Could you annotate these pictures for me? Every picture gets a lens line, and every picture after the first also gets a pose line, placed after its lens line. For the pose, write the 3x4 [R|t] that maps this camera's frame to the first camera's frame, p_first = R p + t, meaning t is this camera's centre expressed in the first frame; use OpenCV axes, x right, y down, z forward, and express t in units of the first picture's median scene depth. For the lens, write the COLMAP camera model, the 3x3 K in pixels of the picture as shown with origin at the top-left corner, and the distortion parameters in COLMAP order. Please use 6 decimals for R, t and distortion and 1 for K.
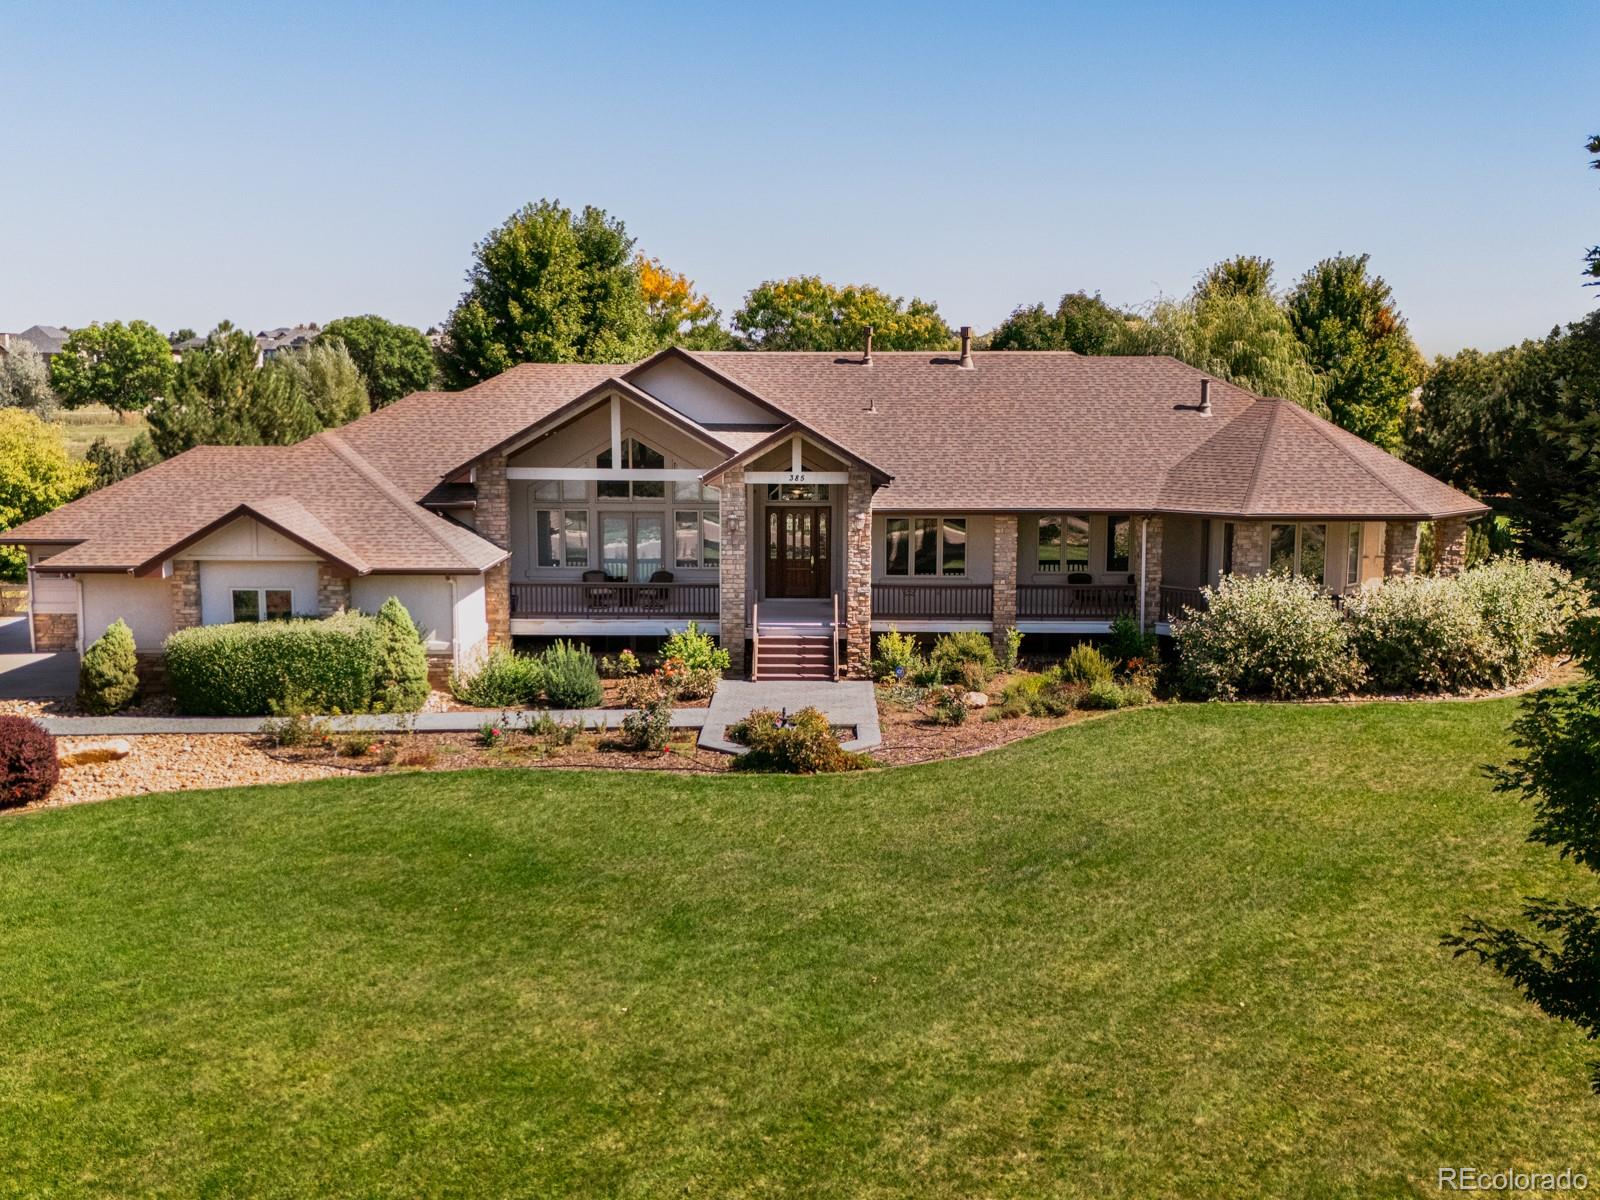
lens RADIAL K [[1565.5, 0, 800.0], [0, 1565.5, 600.0], [0, 0, 1]] dist [0.055996, -0.000305]
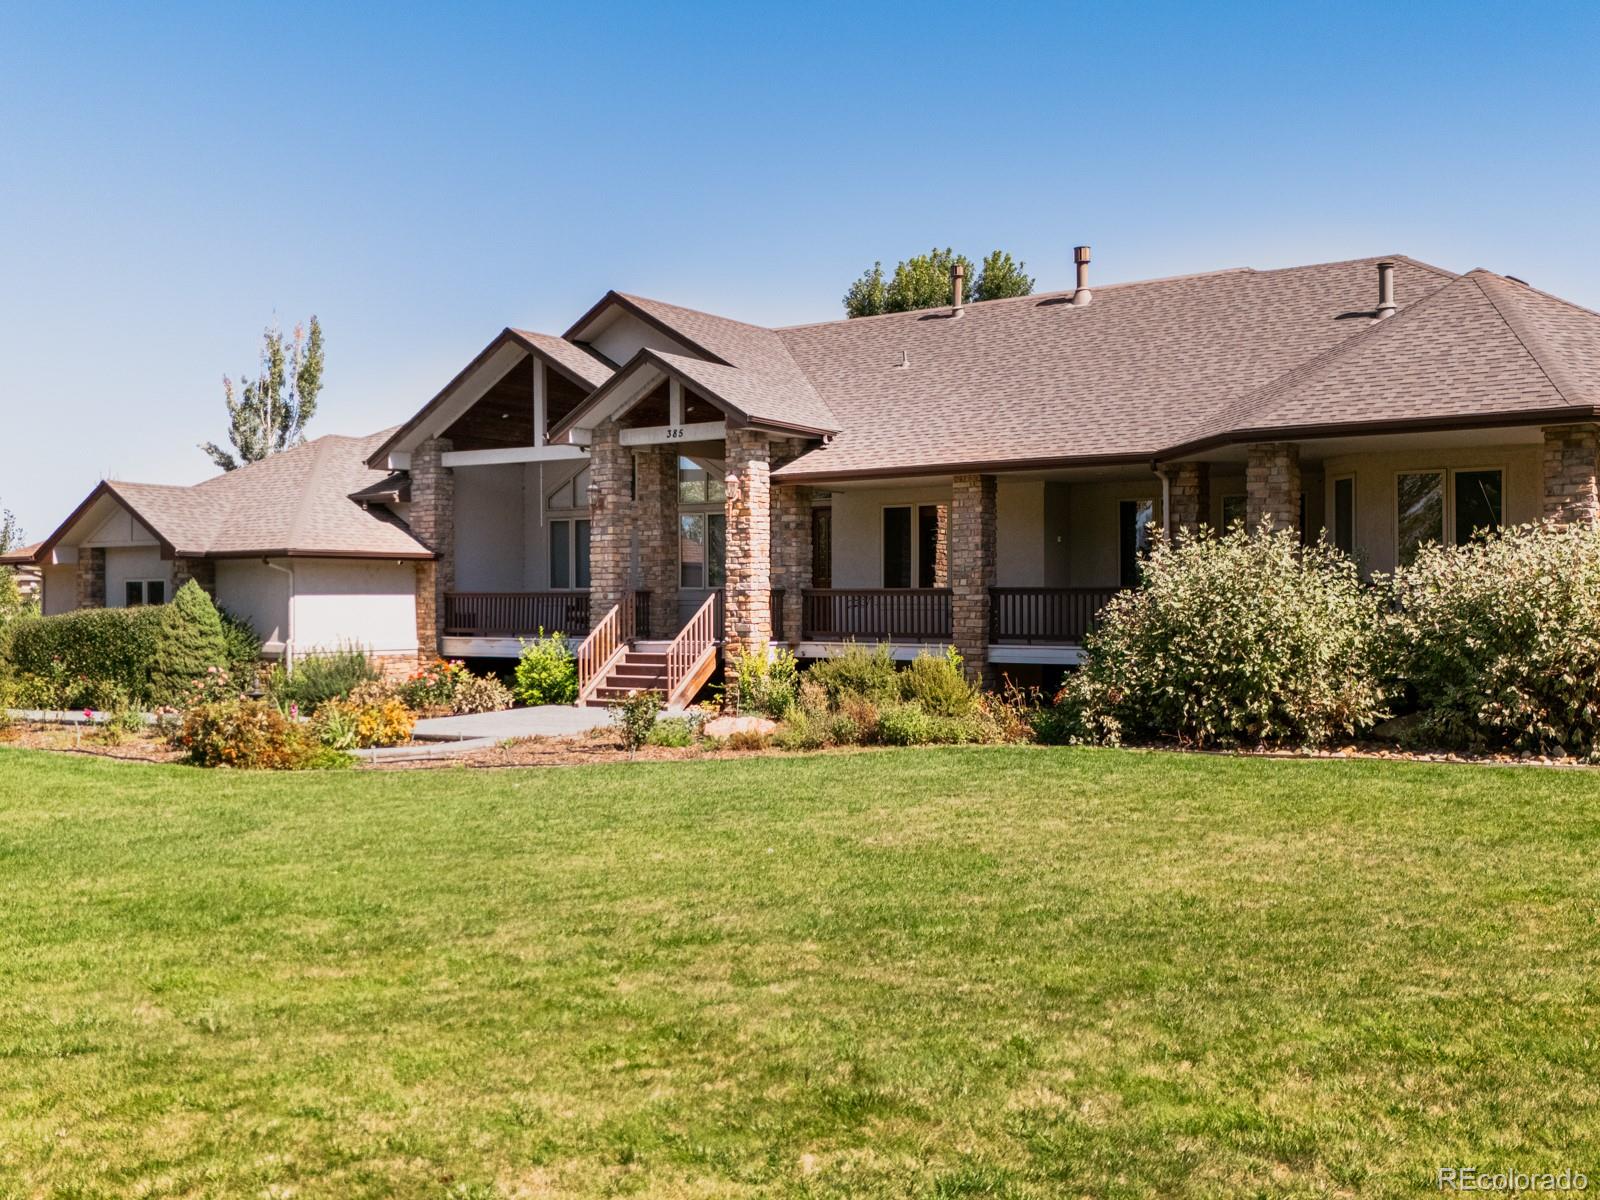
lens RADIAL K [[1565.5, 0, 800.0], [0, 1565.5, 600.0], [0, 0, 1]] dist [0.055996, -0.000305]
pose [[0.828416, -0.005807, -0.560083, 0.453789], [-0.068270, 0.991444, -0.111257, 0.075730], [0.555937, 0.130403, 0.820931, 0.444504]]
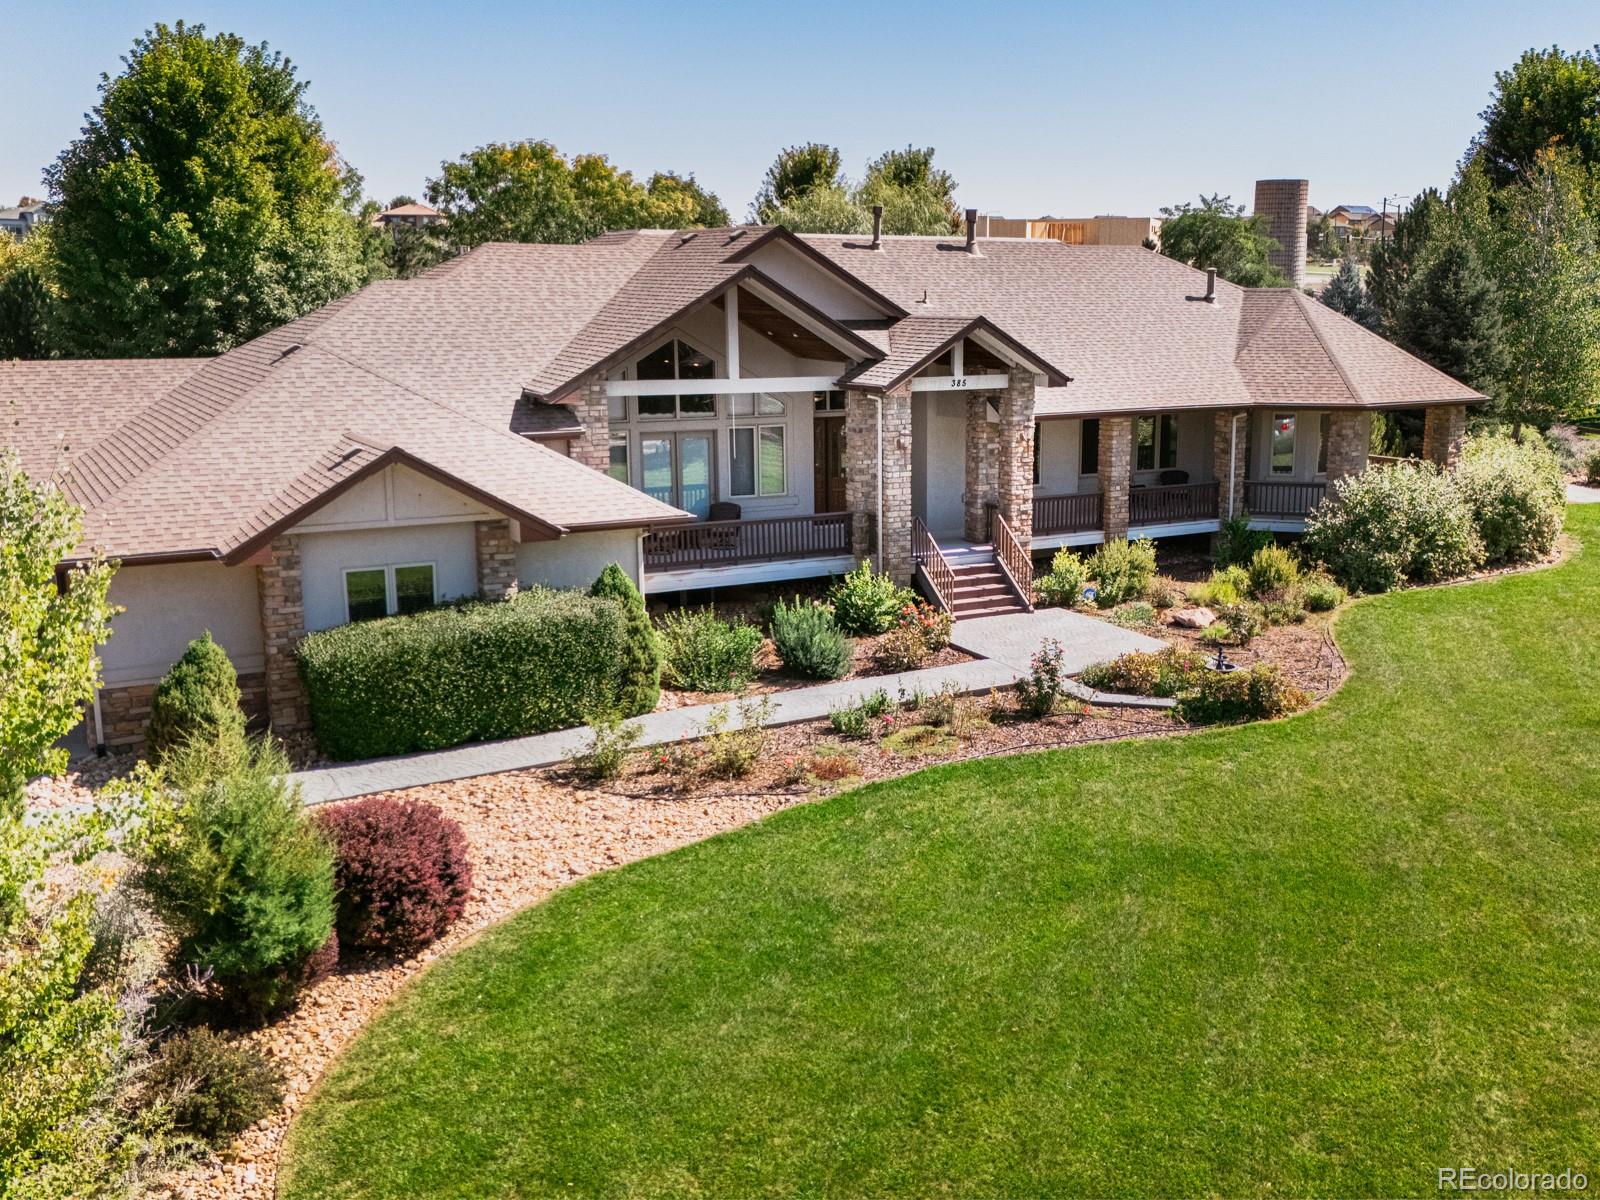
lens RADIAL K [[1587.2, 0, 927.9], [0, 1587.2, 607.9], [0, 0, 1]] dist [0.087176, -0.171363]
pose [[0.848654, -0.105448, 0.518331, -0.483864], [0.069840, 0.993686, 0.087805, -0.032887], [-0.524317, -0.038316, 0.850660, 0.258490]]
